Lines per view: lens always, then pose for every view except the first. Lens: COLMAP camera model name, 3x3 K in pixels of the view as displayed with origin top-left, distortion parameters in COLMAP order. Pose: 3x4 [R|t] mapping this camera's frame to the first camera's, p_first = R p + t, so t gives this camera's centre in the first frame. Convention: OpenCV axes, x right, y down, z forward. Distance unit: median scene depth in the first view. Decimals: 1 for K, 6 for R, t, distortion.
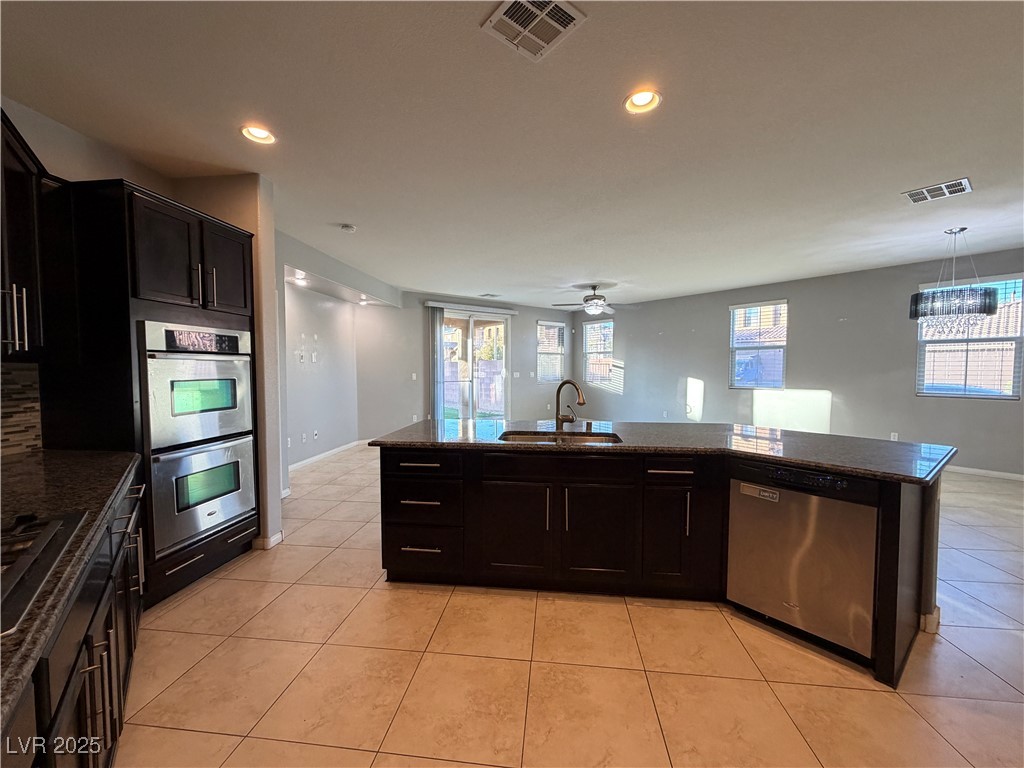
lens RADIAL K [[407.8, 0, 508.6], [0, 407.8, 386.1], [0, 0, 1]] dist [0.000120, -0.000074]
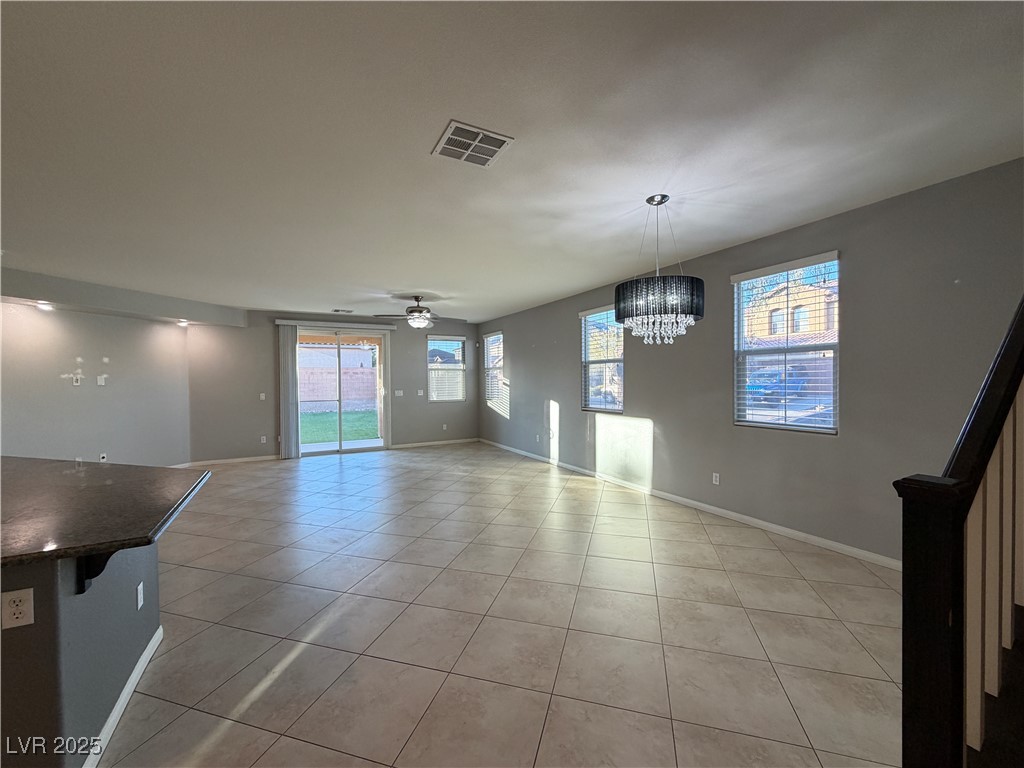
lens RADIAL K [[407.8, 0, 508.6], [0, 407.8, 386.1], [0, 0, 1]] dist [0.000120, -0.000074]
pose [[0.985396, -0.006802, -0.170143, 0.559957], [0.001548, 0.999518, -0.030996, -0.019085], [0.170272, 0.030280, 0.984932, 0.150706]]
